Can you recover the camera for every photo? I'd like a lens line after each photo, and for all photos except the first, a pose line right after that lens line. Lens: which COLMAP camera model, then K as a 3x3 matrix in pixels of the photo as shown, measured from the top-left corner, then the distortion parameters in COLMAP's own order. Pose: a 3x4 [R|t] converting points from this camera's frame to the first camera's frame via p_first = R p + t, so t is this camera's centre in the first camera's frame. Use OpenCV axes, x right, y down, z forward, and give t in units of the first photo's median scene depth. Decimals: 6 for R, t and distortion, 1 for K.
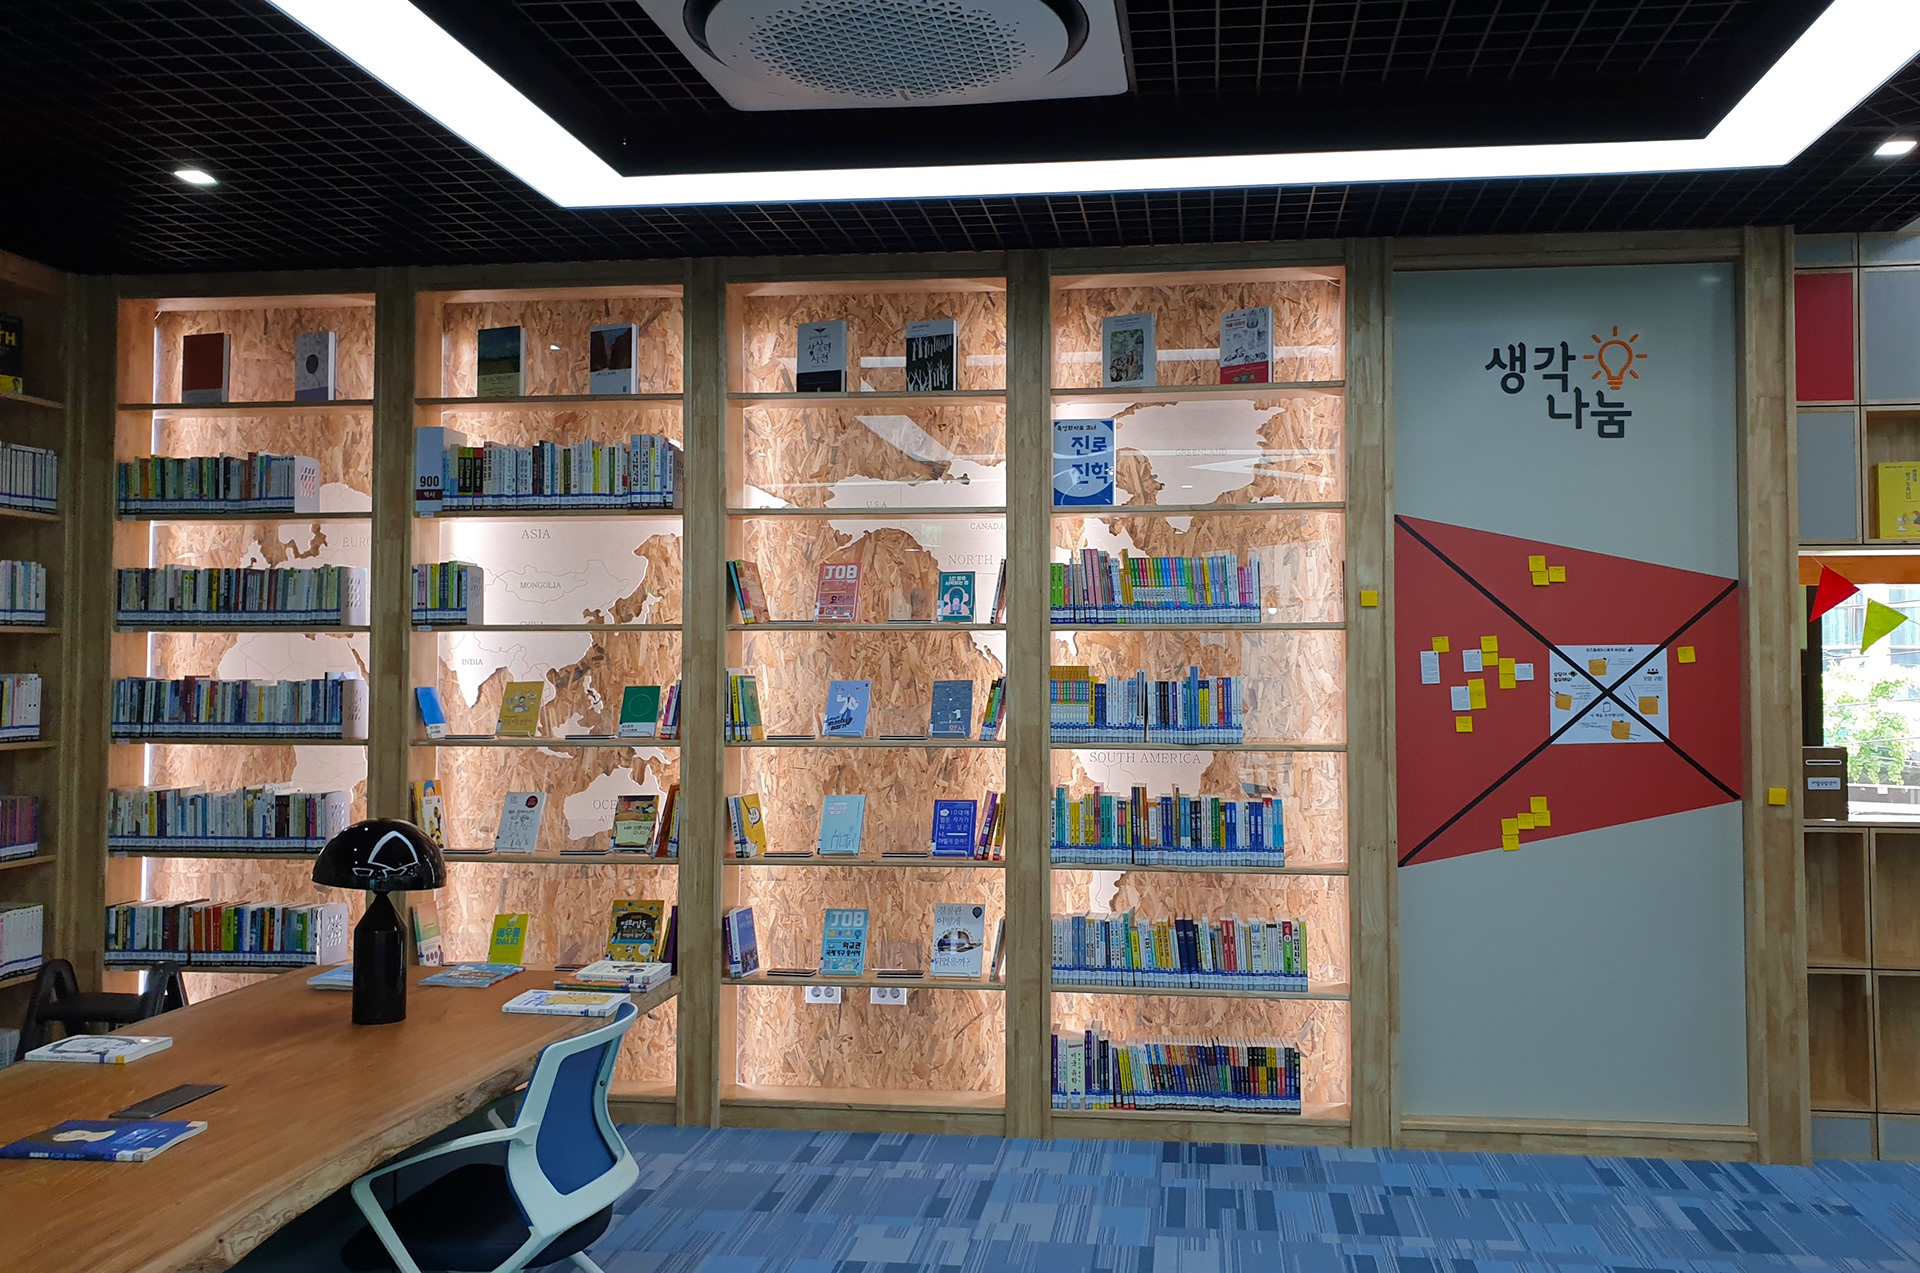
lens RADIAL K [[1595.2, 0, 965.9], [0, 1595.2, 616.1], [0, 0, 1]] dist [0.035189, -0.007189]
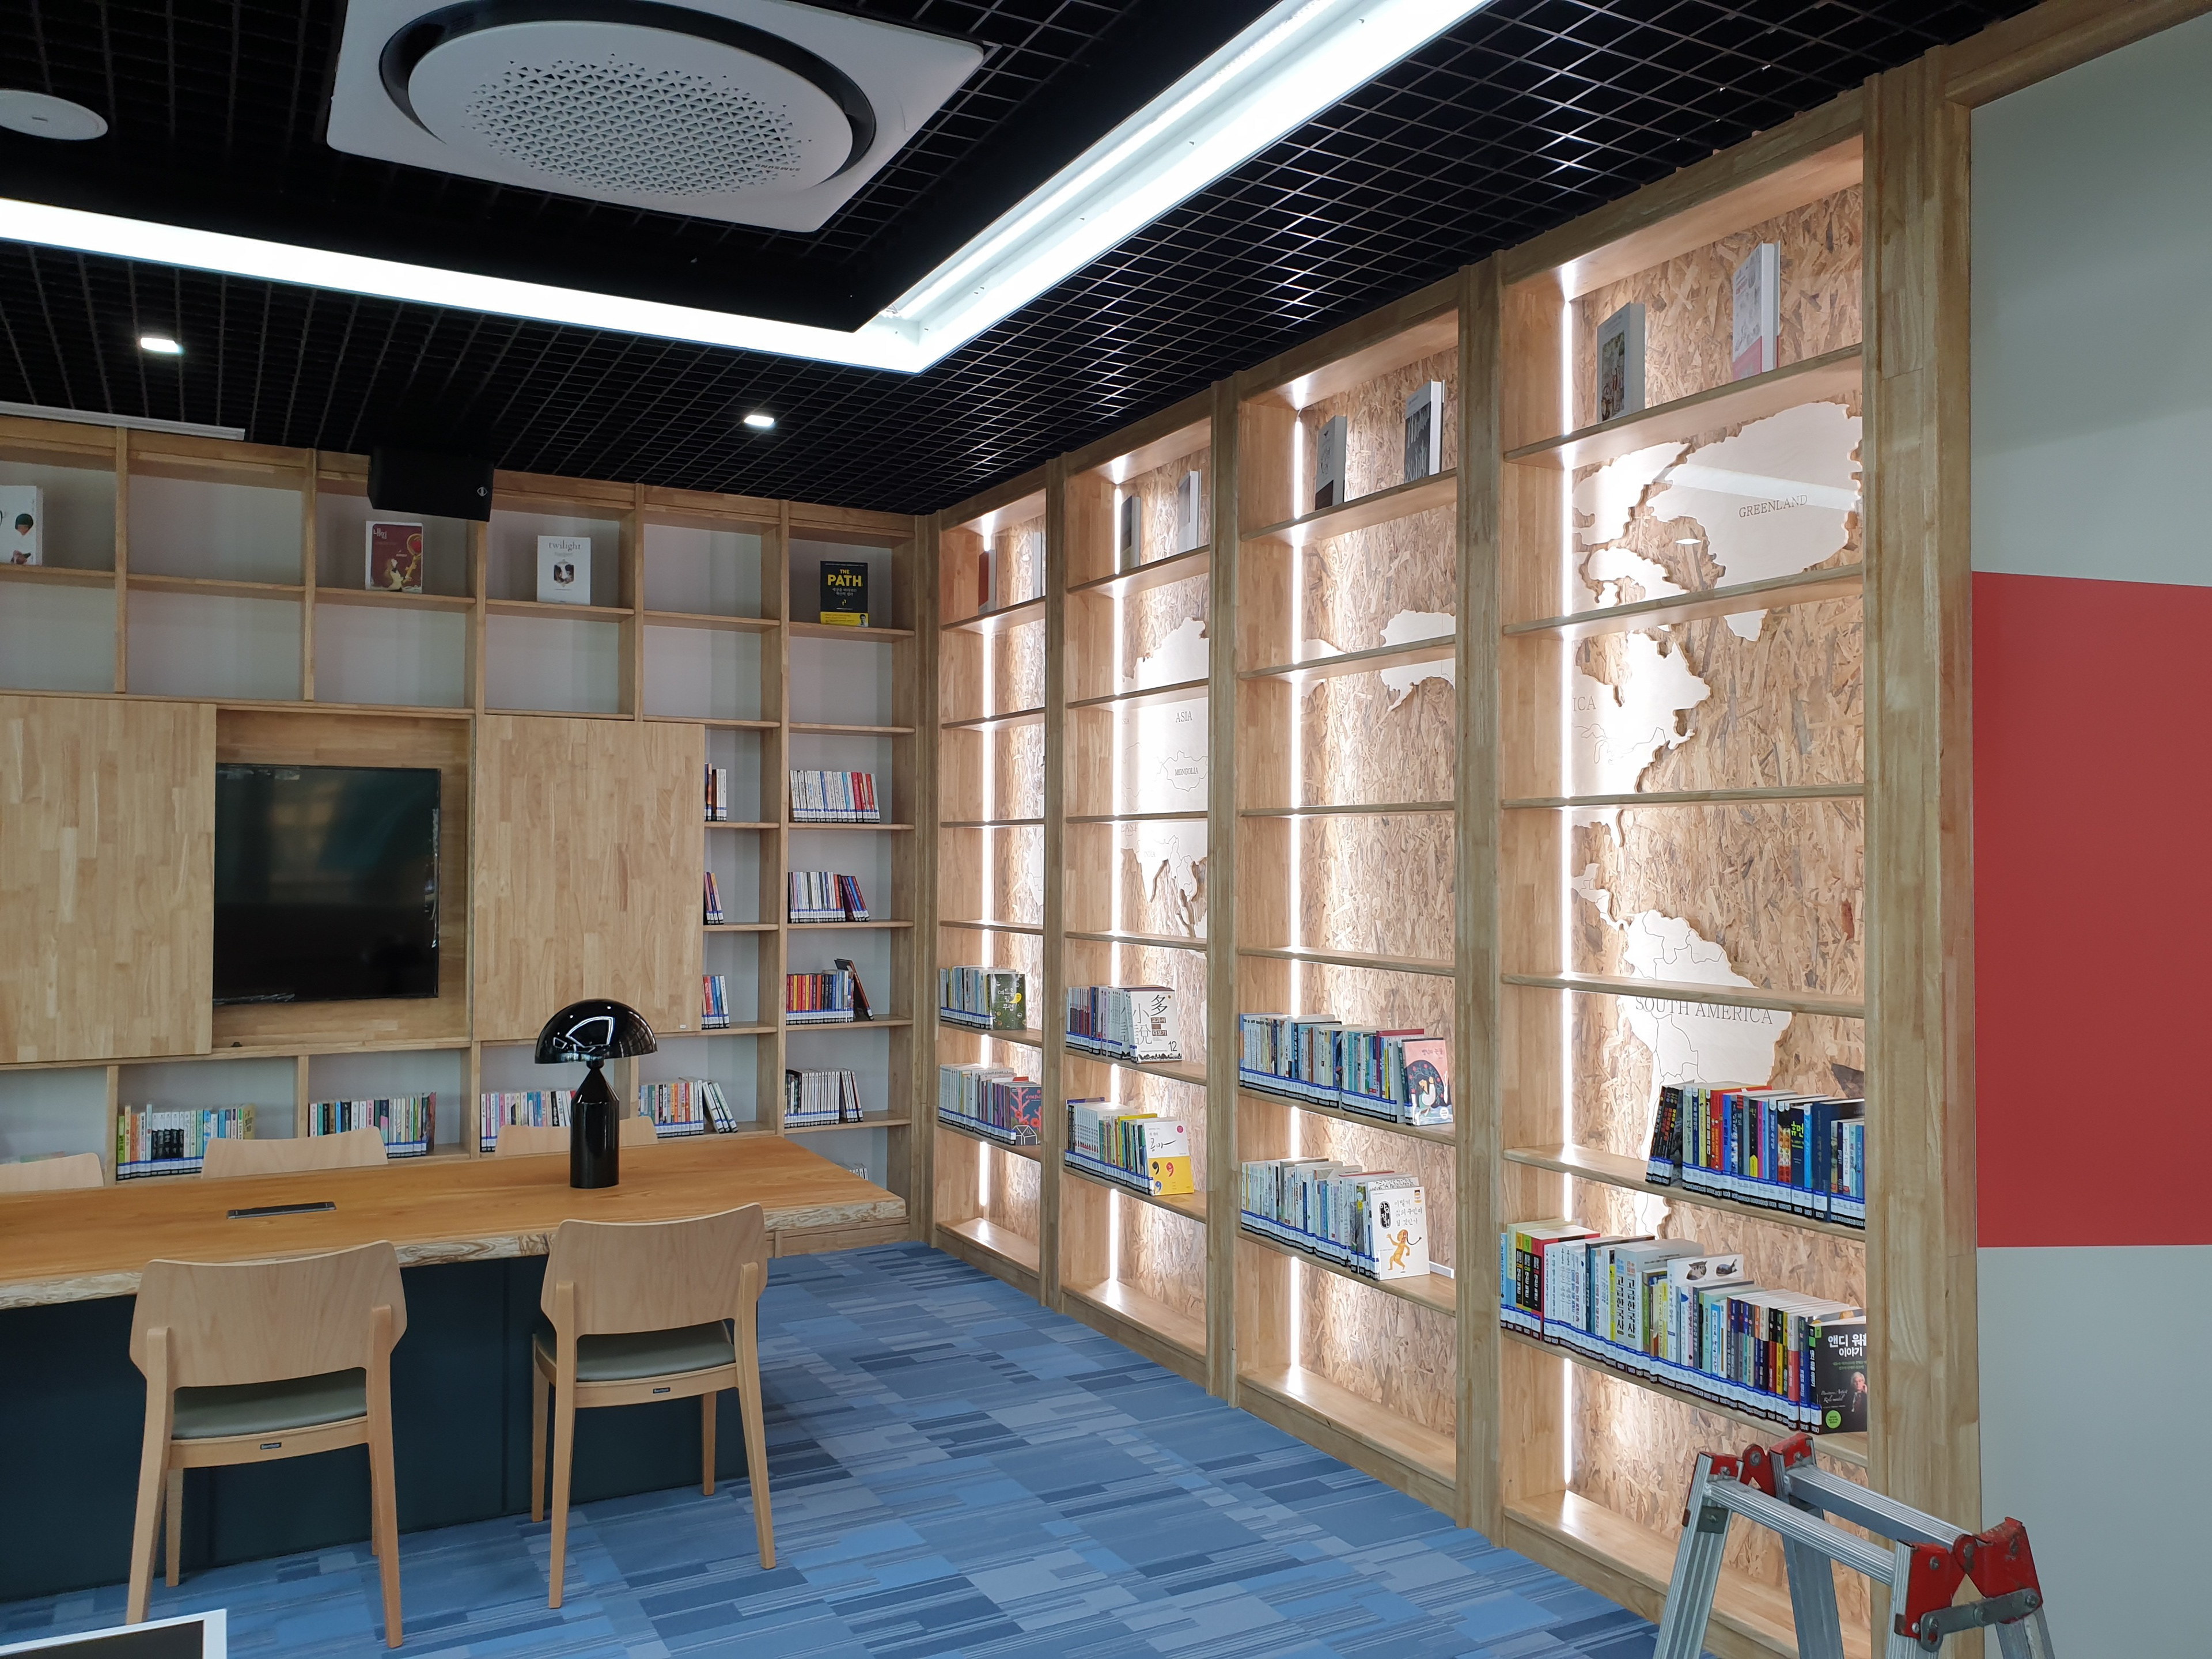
lens RADIAL K [[1699.6, 0, 1102.1], [0, 1699.6, 832.8], [0, 0, 1]] dist [0.023264, -0.005453]
pose [[0.583130, -0.010176, -0.812315, 0.522284], [0.022147, 0.999749, 0.003374, 0.012296], [0.812077, -0.019958, 0.583209, 0.414960]]
